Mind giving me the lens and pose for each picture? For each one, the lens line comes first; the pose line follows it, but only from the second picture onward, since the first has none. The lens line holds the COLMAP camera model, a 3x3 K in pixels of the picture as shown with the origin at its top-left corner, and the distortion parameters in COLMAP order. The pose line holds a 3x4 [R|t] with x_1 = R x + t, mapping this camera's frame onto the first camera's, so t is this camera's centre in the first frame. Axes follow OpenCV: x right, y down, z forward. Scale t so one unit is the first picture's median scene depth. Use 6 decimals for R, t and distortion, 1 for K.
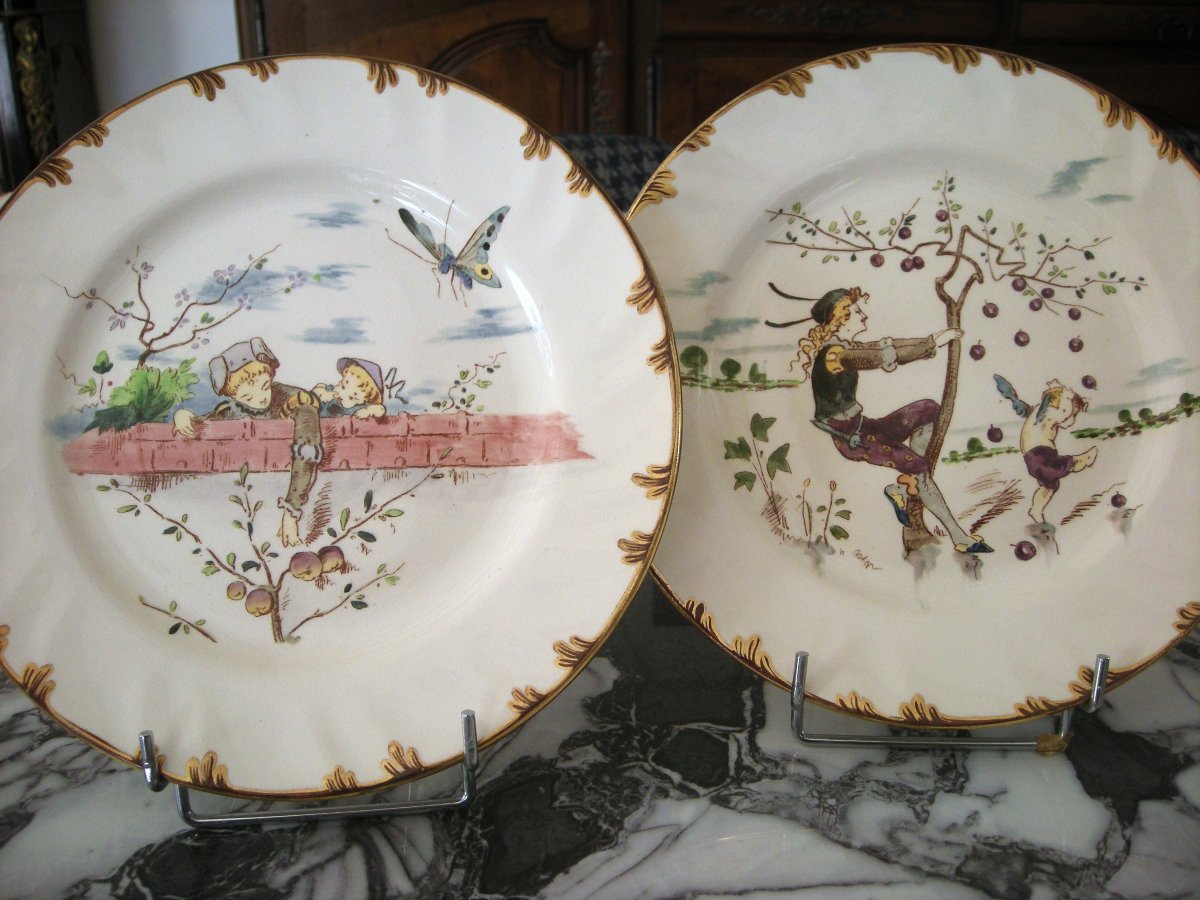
lens RADIAL K [[1215.7, 0, 600.0], [0, 1215.7, 450.0], [0, 0, 1]] dist [-0.197032, 0.133783]
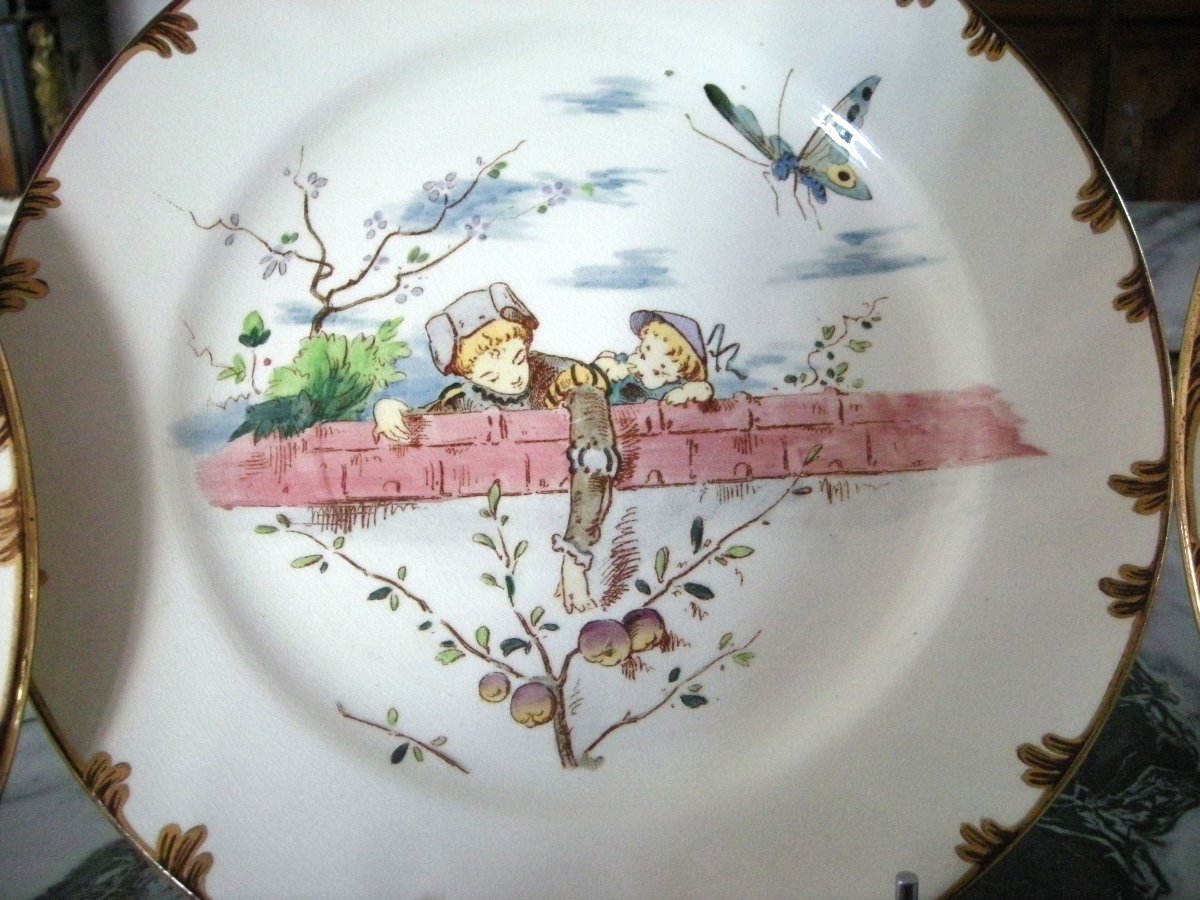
lens RADIAL K [[1215.7, 0, 600.0], [0, 1215.7, 450.0], [0, 0, 1]] dist [-0.197032, 0.133783]
pose [[0.999384, -0.033432, -0.010687, -0.232172], [0.033369, 0.999425, -0.005978, 0.000324], [0.010880, 0.005618, 0.999925, 0.362212]]
